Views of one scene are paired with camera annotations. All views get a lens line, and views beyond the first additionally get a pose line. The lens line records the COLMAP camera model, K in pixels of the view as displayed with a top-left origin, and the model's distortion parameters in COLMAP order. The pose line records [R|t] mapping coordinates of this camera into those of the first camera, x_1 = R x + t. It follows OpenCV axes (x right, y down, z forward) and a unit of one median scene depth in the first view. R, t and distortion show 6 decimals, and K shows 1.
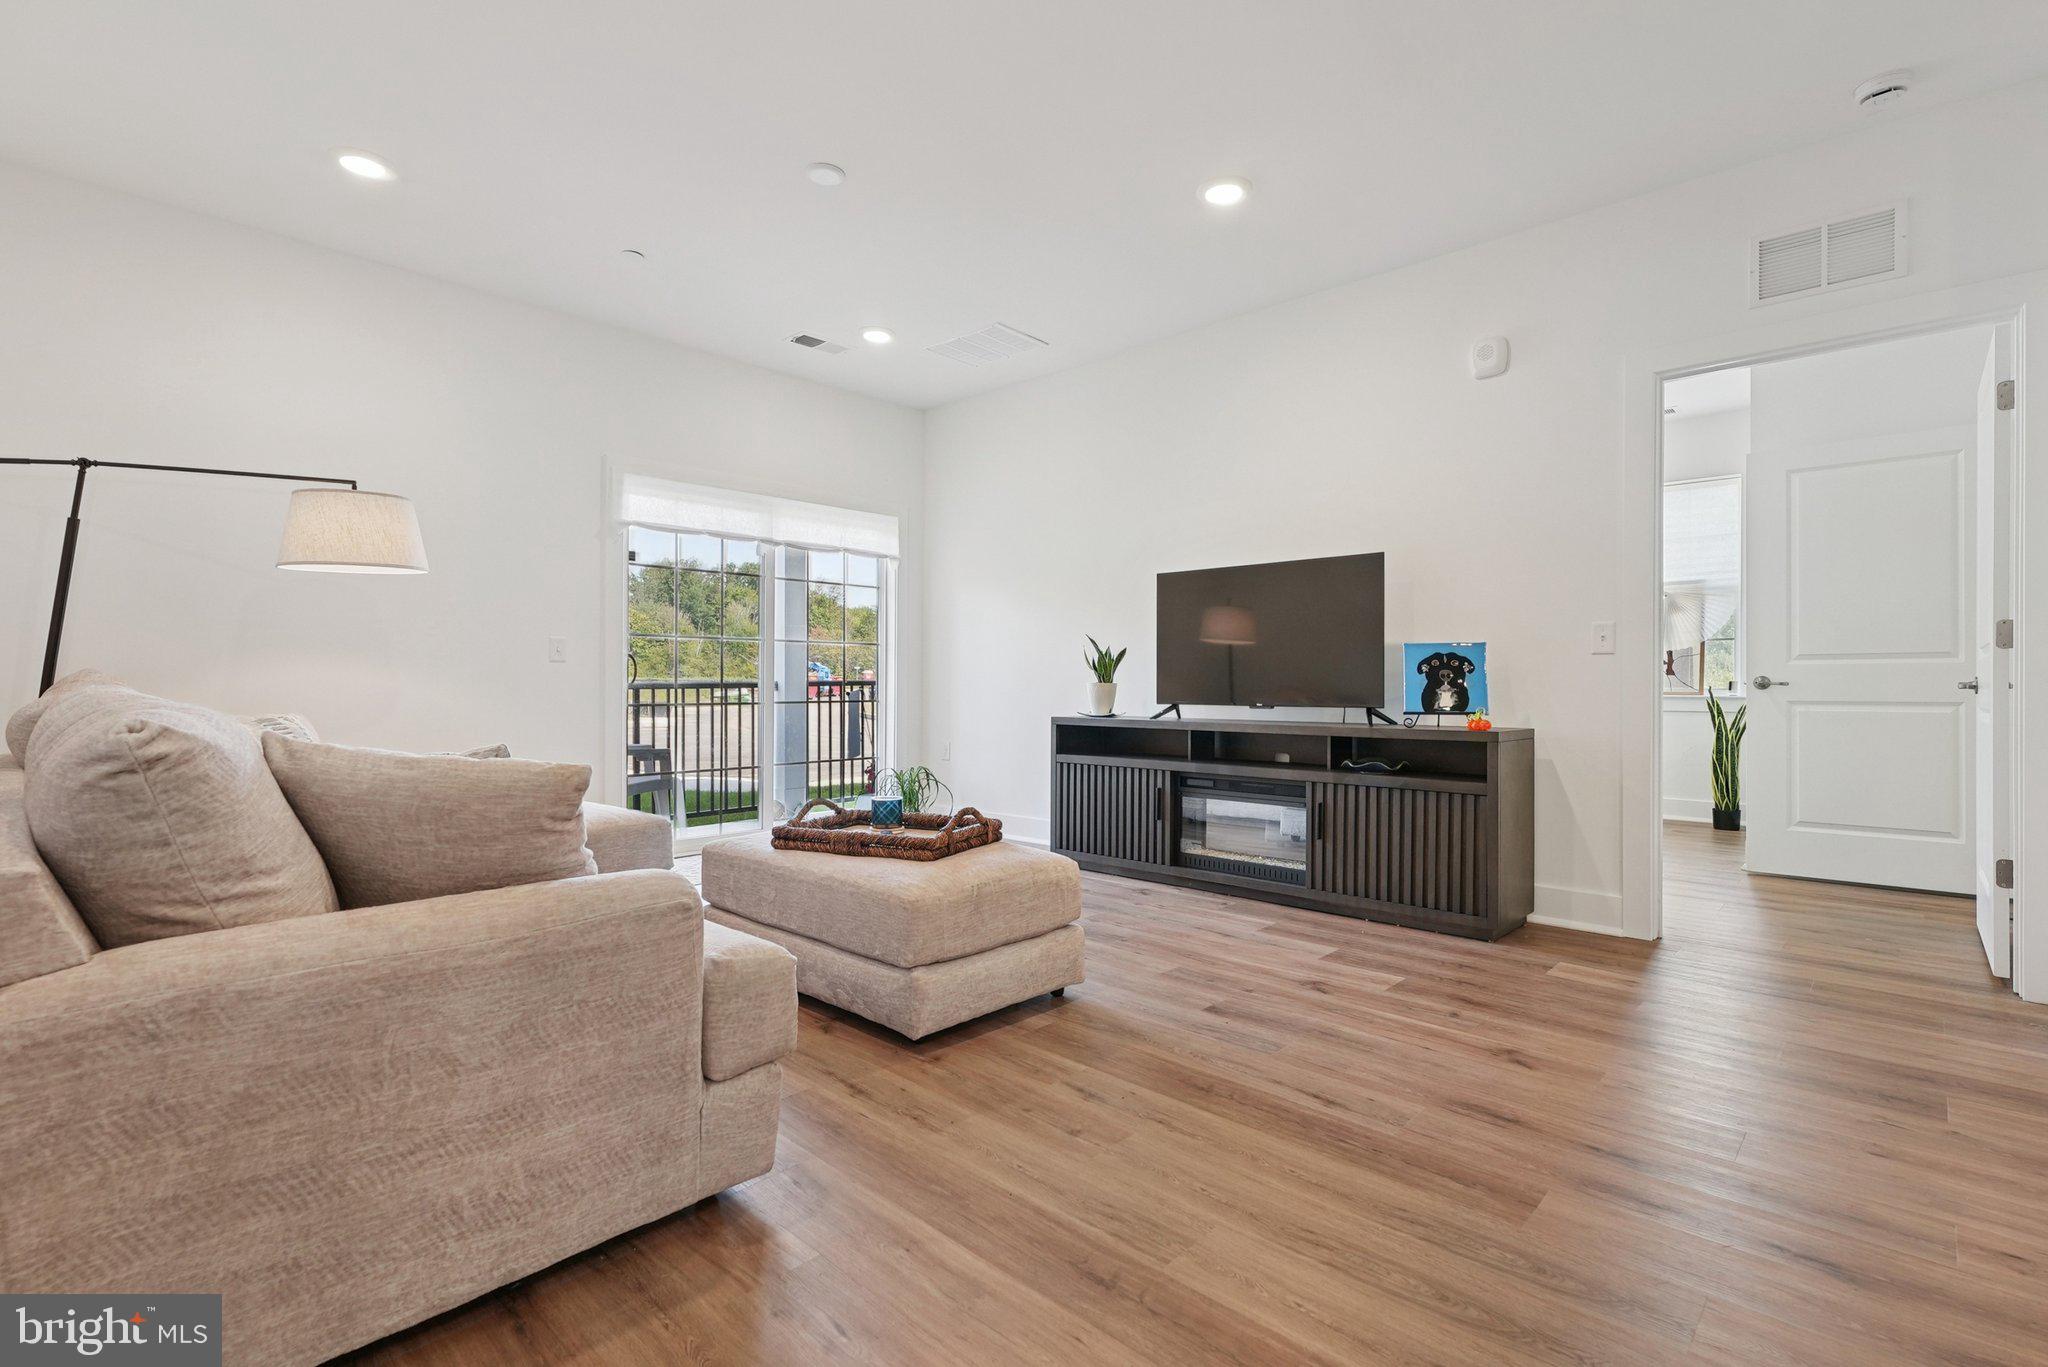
lens RADIAL K [[950.1, 0, 1002.4], [0, 950.1, 683.2], [0, 0, 1]] dist [-0.002995, -0.000363]
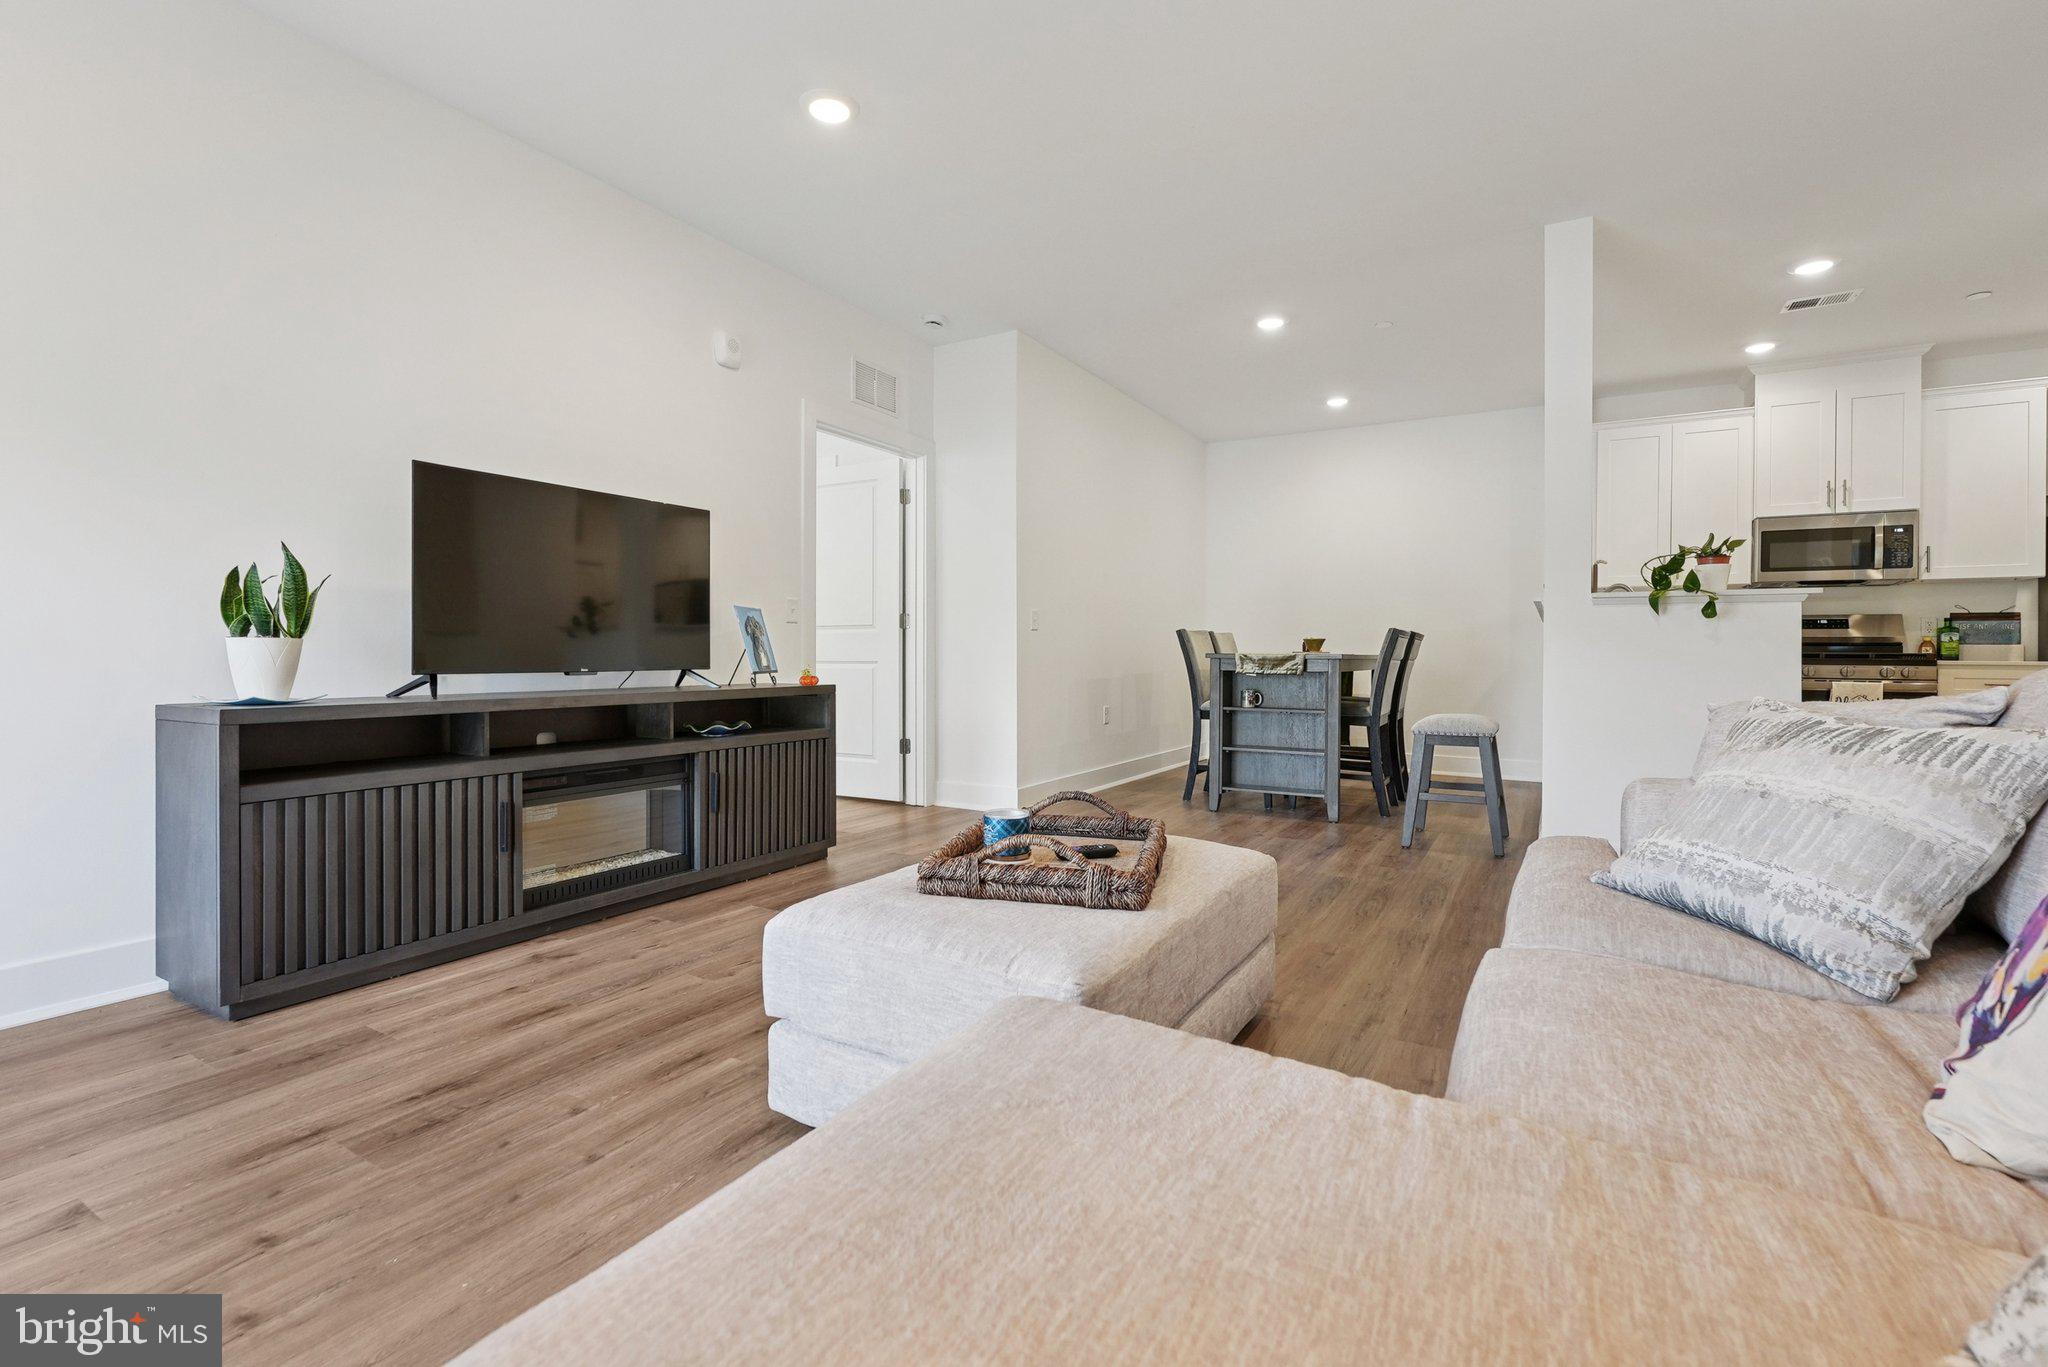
lens RADIAL K [[904.5, 0, 1023.6], [0, 904.5, 647.4], [0, 0, 1]] dist [-0.001445, -0.000212]
pose [[-0.236259, 0.002356, 0.971687, -0.702459], [-0.005409, 0.999978, -0.003739, 0.006194], [-0.971675, -0.006139, -0.236241, 1.079477]]
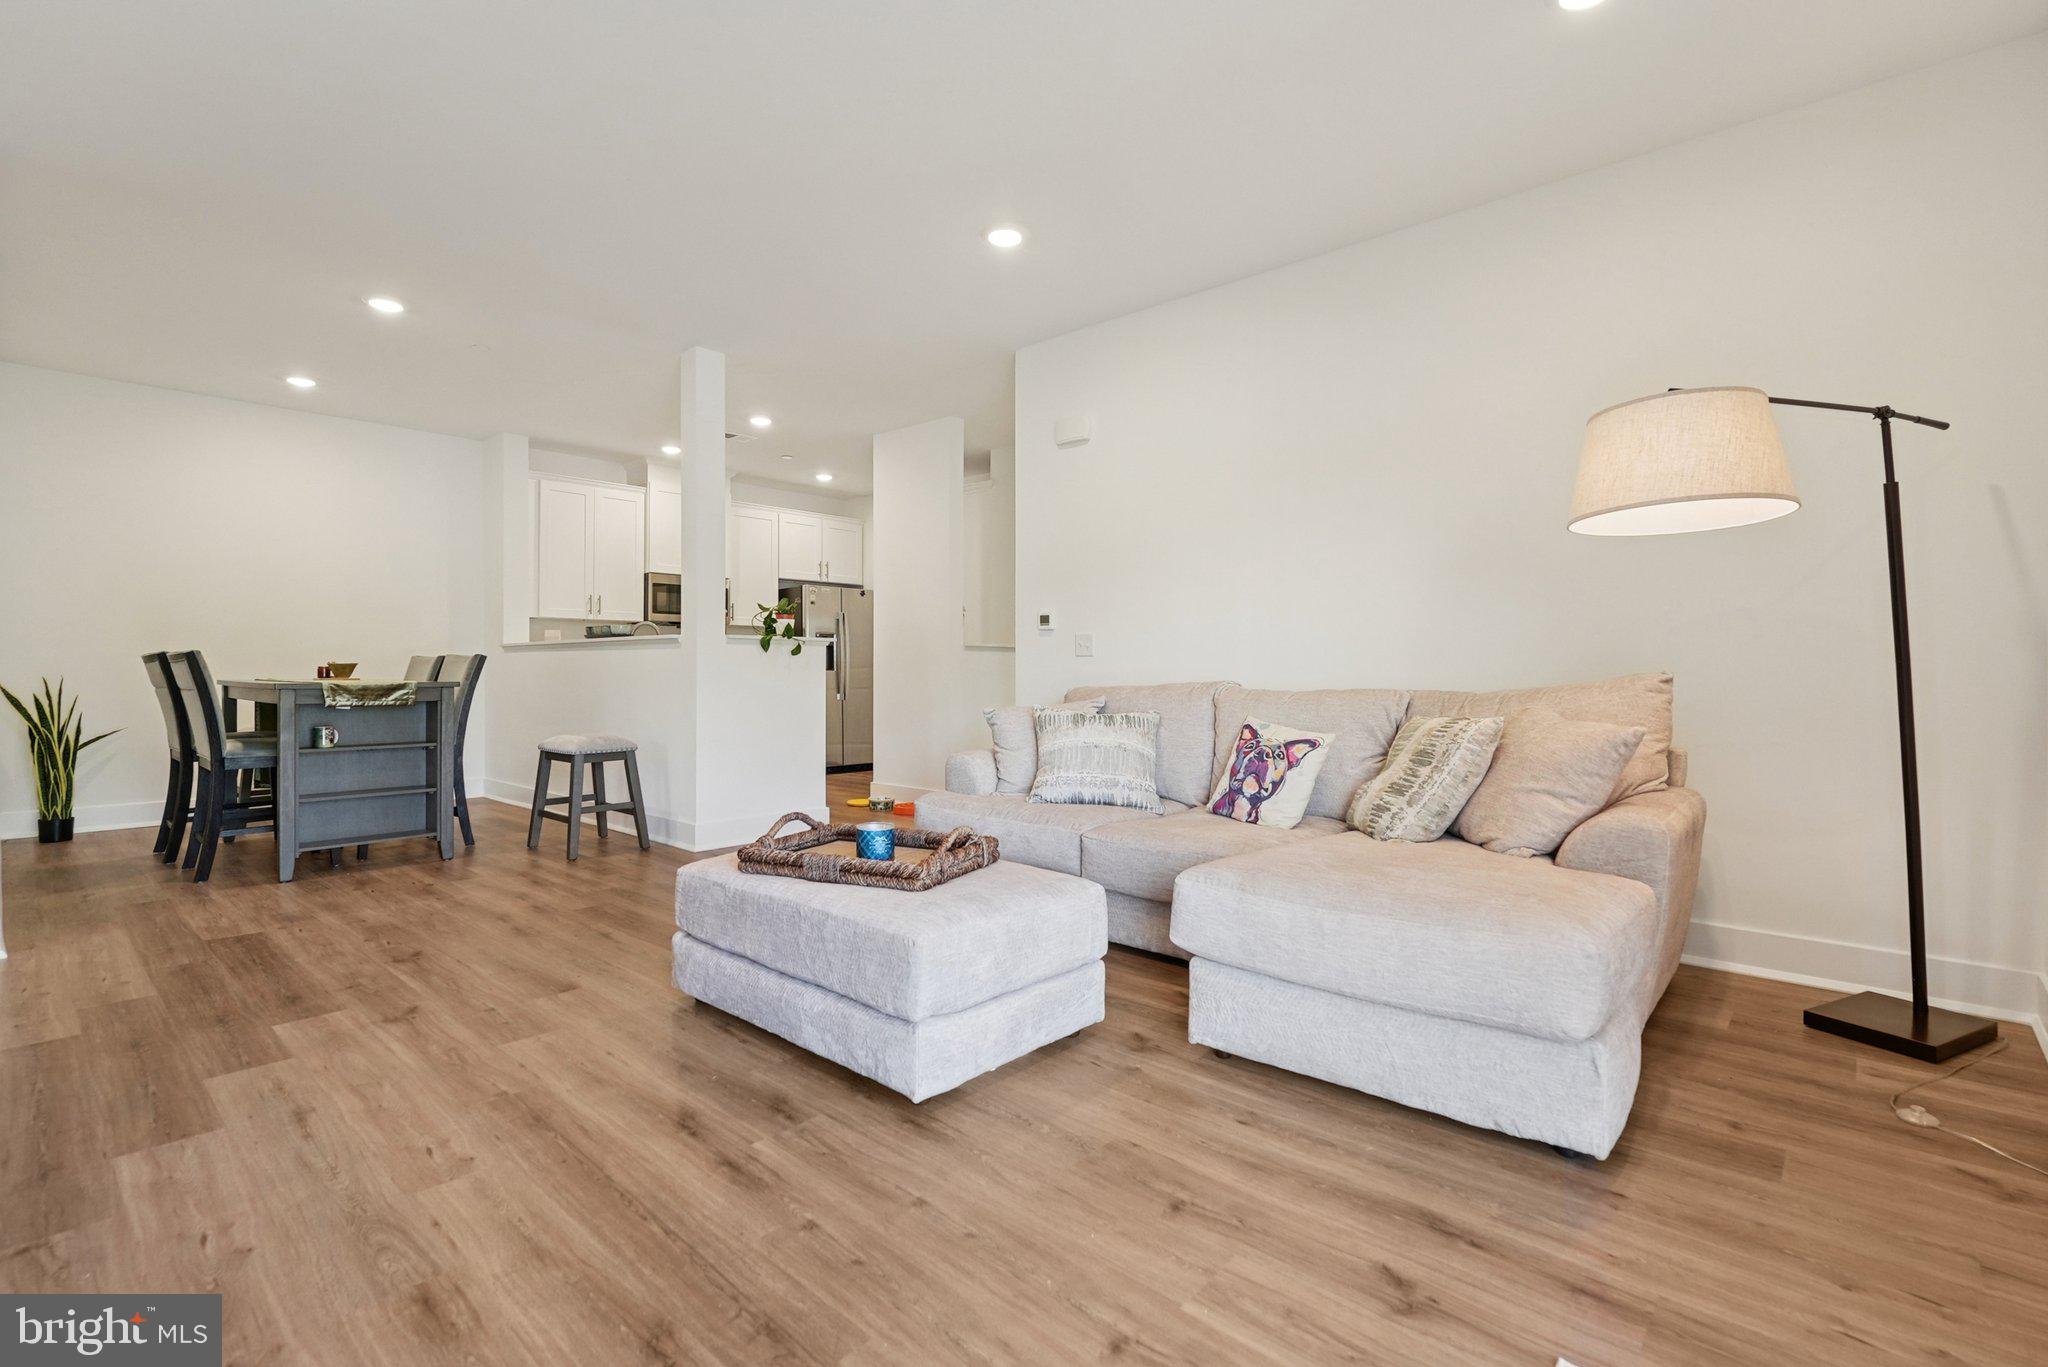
lens RADIAL K [[936.8, 0, 1014.9], [0, 936.8, 671.3], [0, 0, 1]] dist [-0.008218, -0.000050]
pose [[-0.999546, -0.002160, -0.030056, -0.205047], [-0.002285, 0.999989, 0.004129, -0.015175], [0.030046, 0.004196, -0.999540, 1.712144]]
